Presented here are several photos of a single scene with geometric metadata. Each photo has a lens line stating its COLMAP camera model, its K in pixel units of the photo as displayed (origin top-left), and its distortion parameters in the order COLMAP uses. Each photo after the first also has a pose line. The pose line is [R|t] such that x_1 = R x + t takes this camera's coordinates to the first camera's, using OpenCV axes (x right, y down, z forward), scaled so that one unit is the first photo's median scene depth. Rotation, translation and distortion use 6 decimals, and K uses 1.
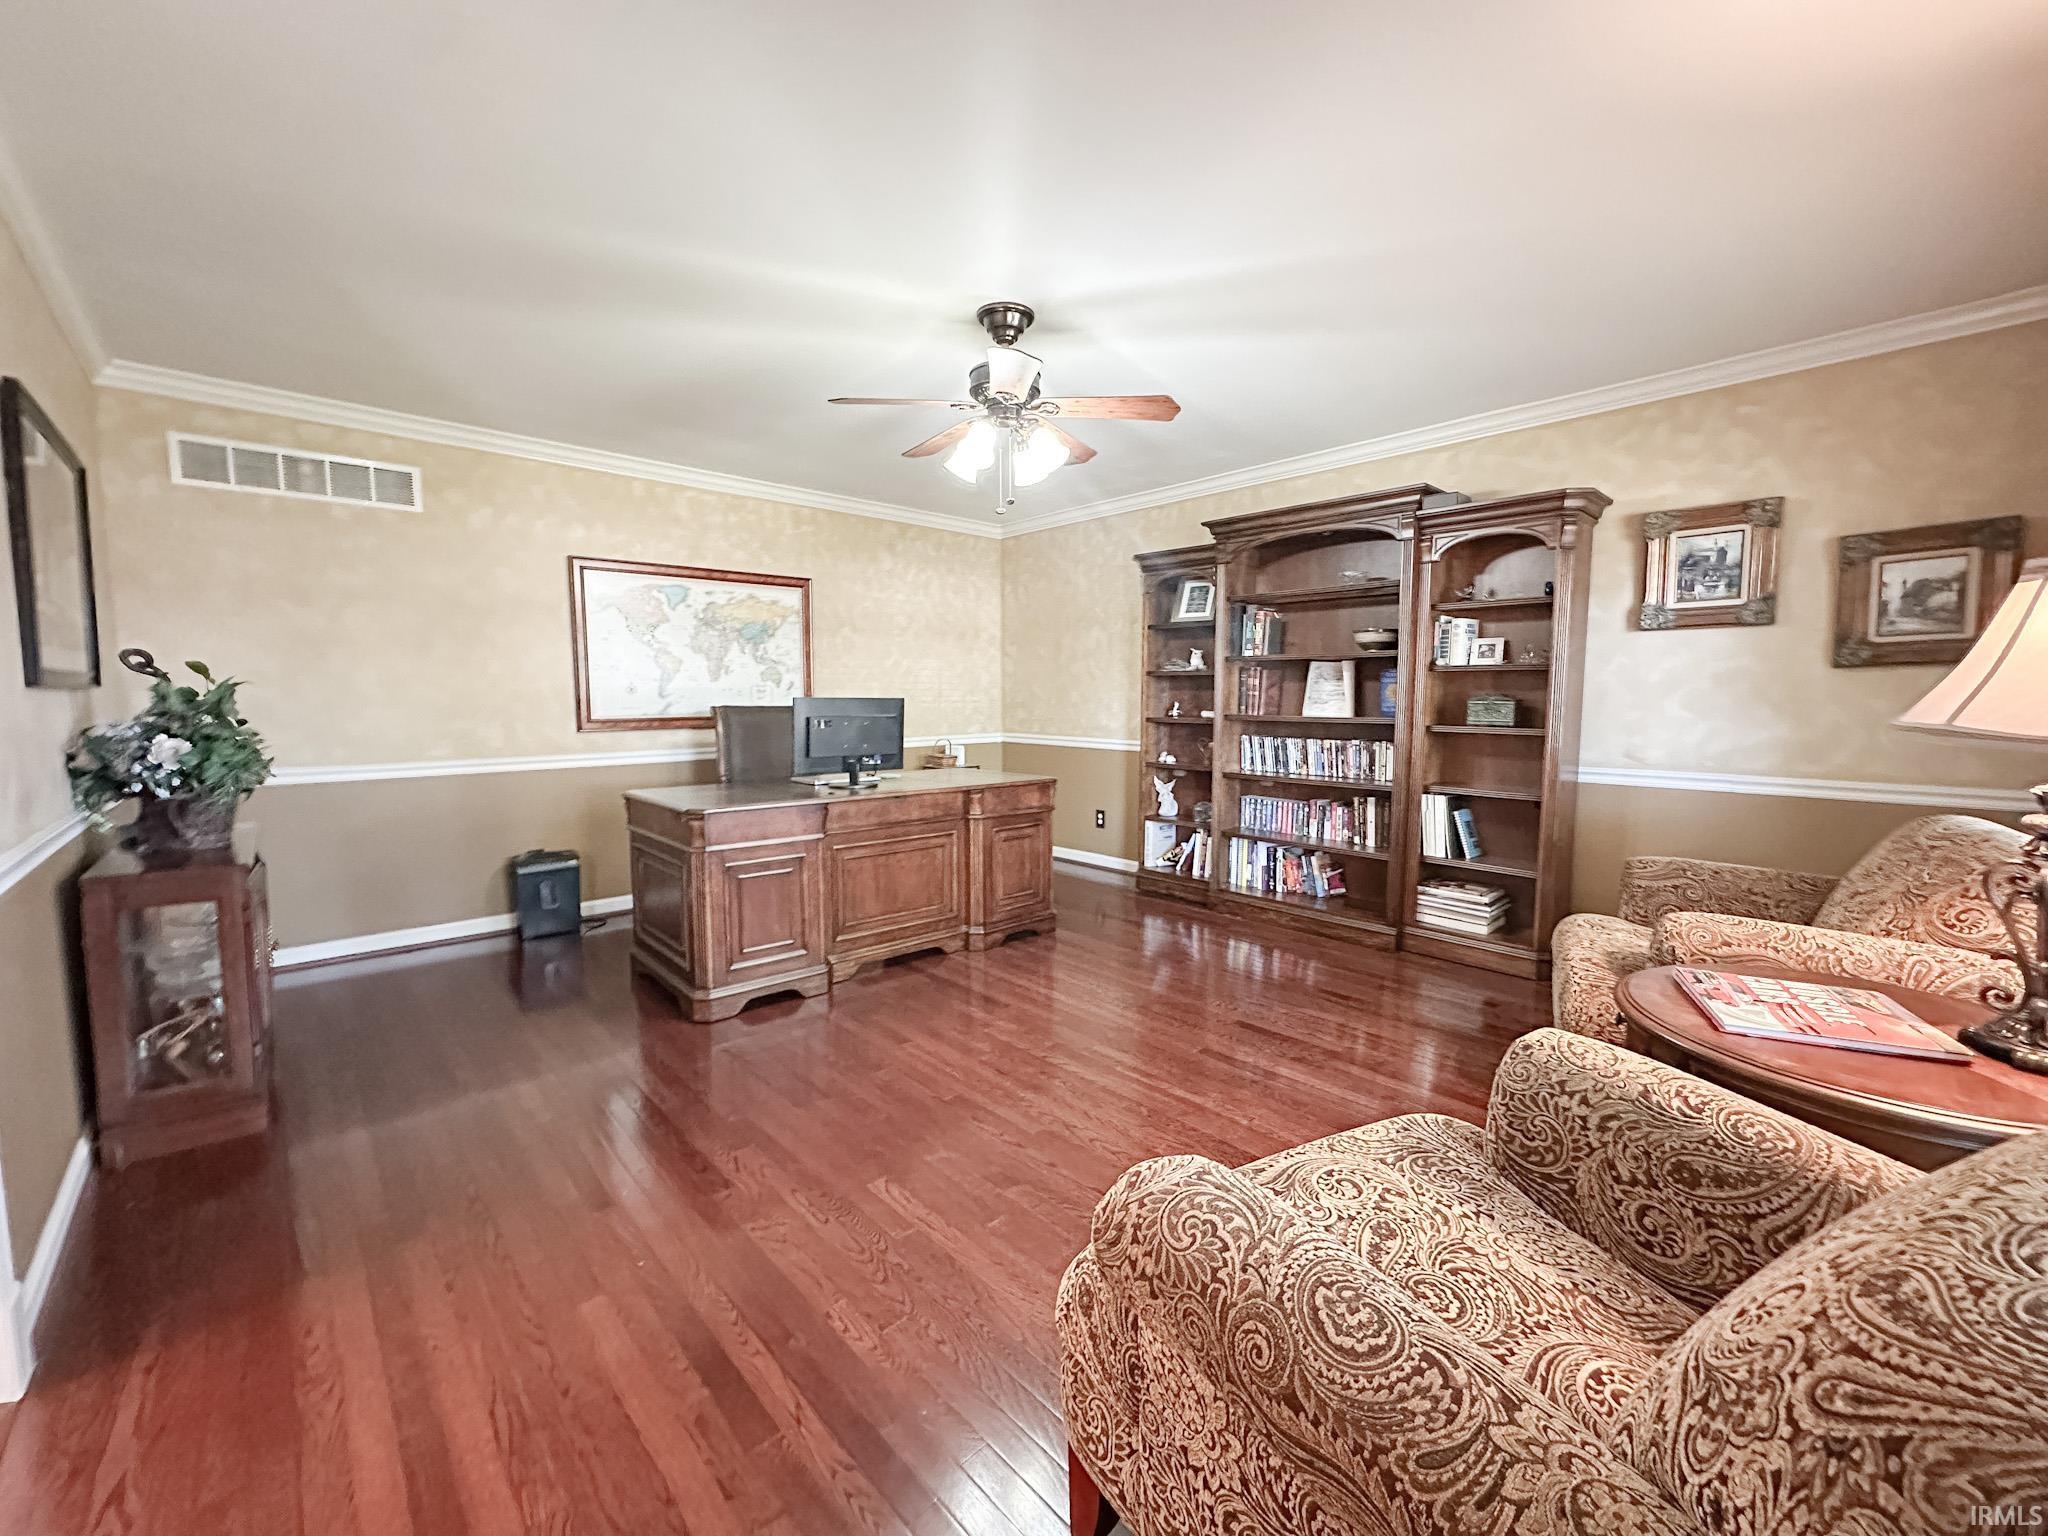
lens RADIAL K [[820.1, 0, 1024.4], [0, 820.1, 766.4], [0, 0, 1]] dist [0.001362, -0.000517]
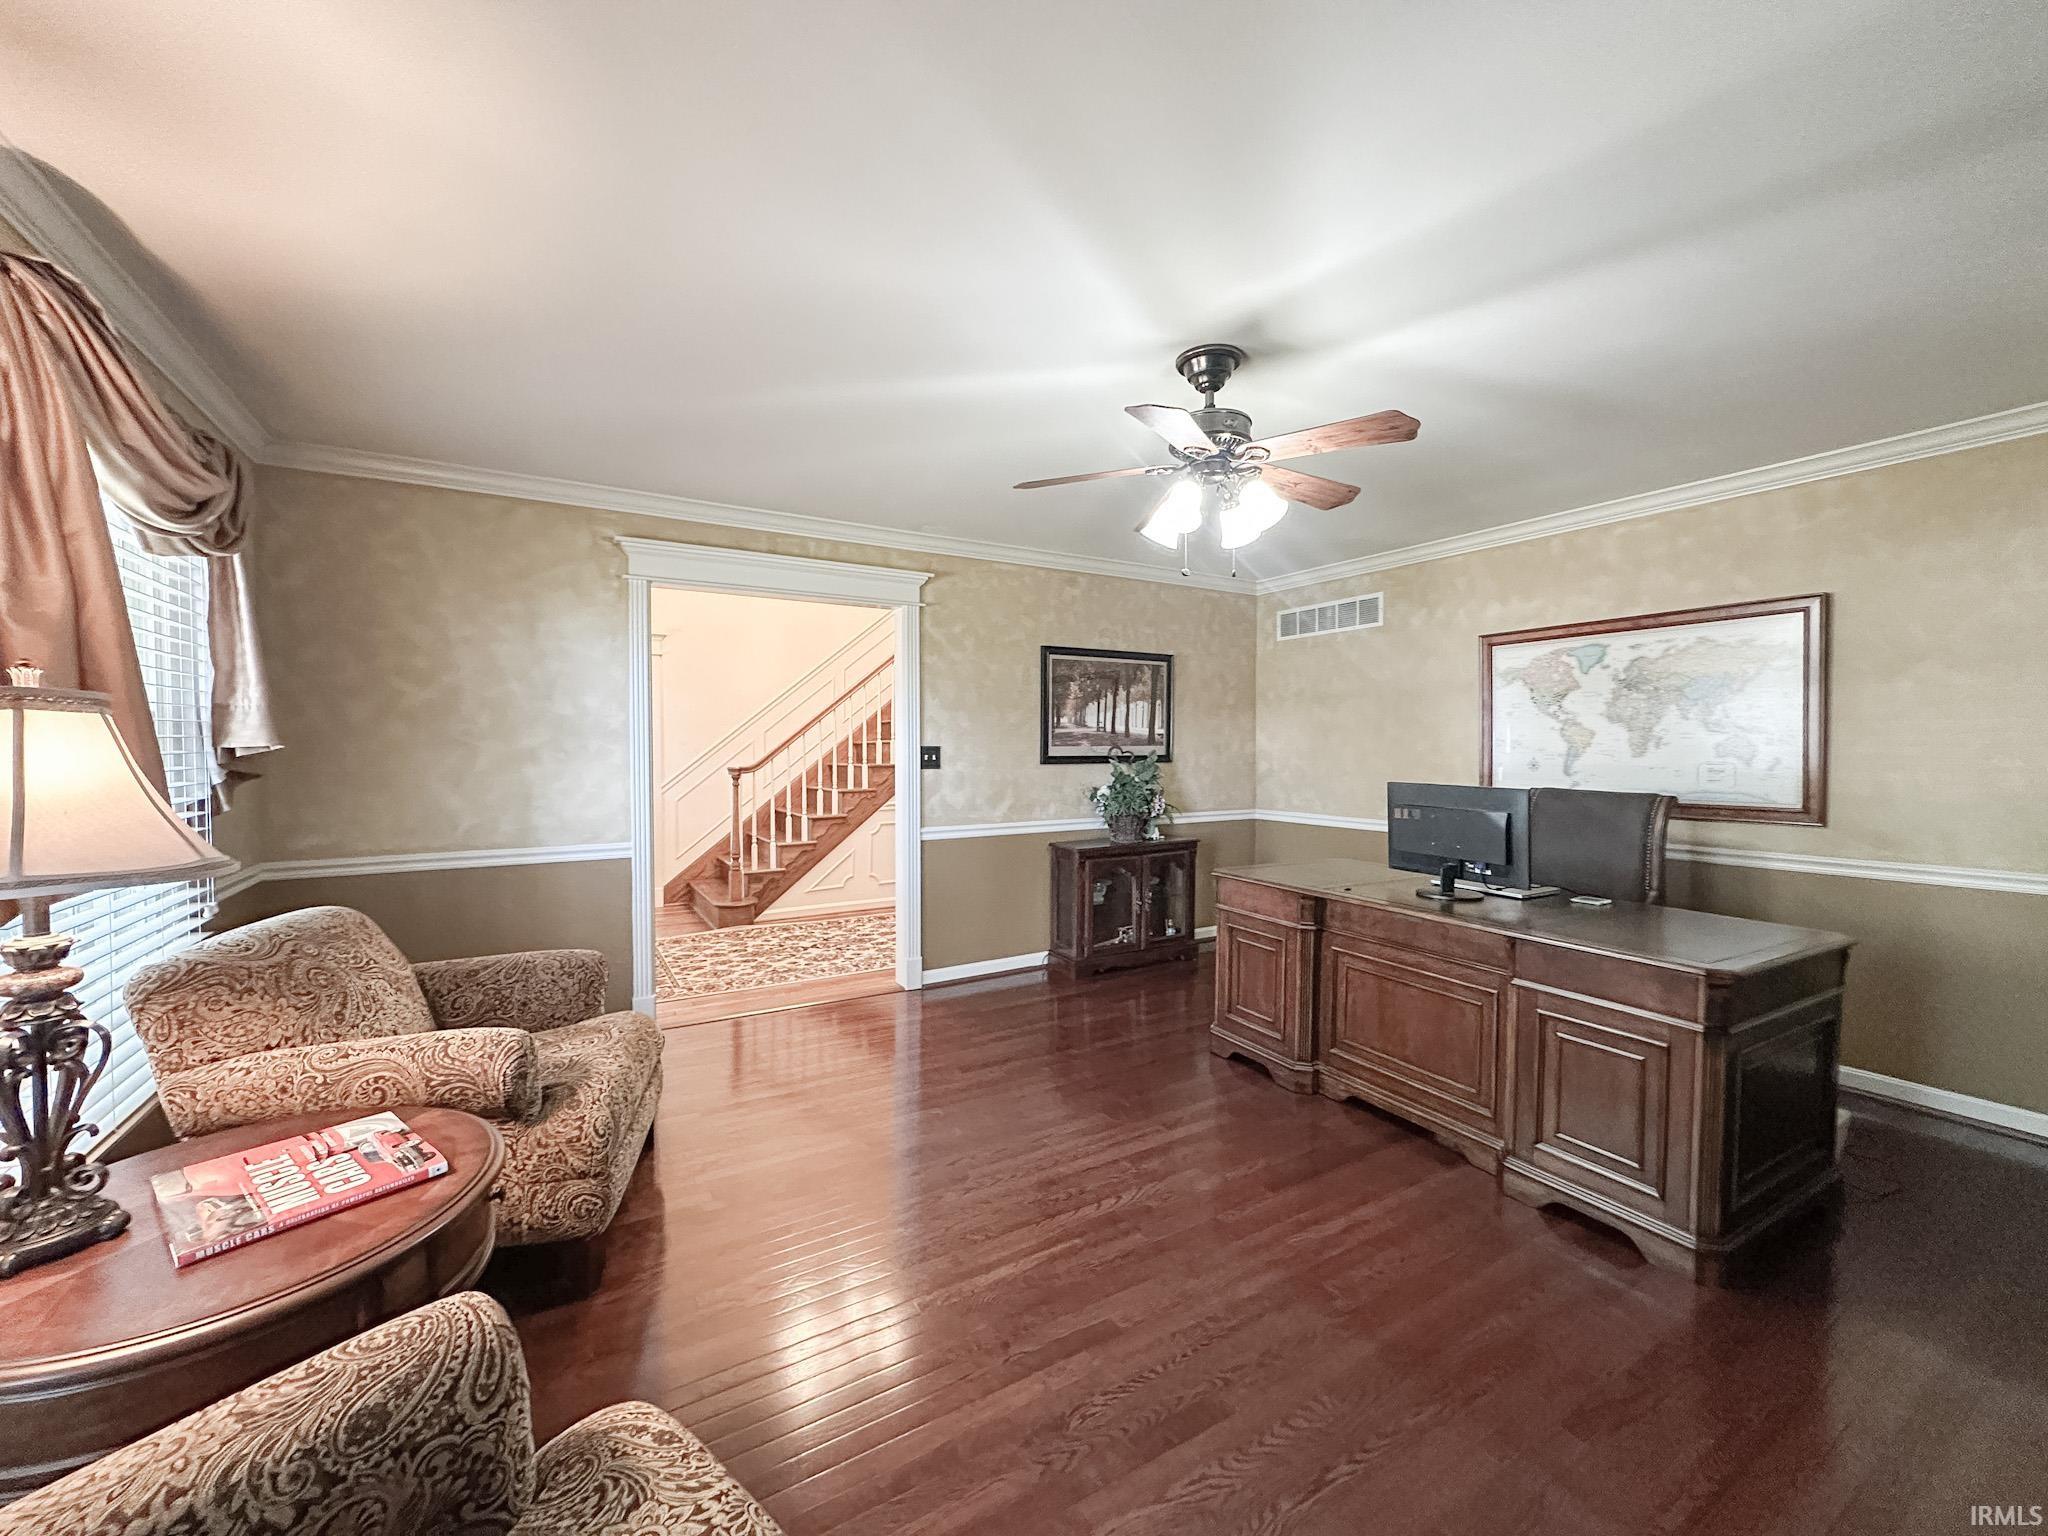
lens RADIAL K [[820.1, 0, 1031.5], [0, 820.1, 769.1], [0, 0, 1]] dist [0.001362, -0.000517]
pose [[-0.203211, 0.028804, -0.978711, 0.535657], [-0.087214, 0.995062, 0.047393, -0.082611], [0.975243, 0.094988, -0.199695, 0.620478]]
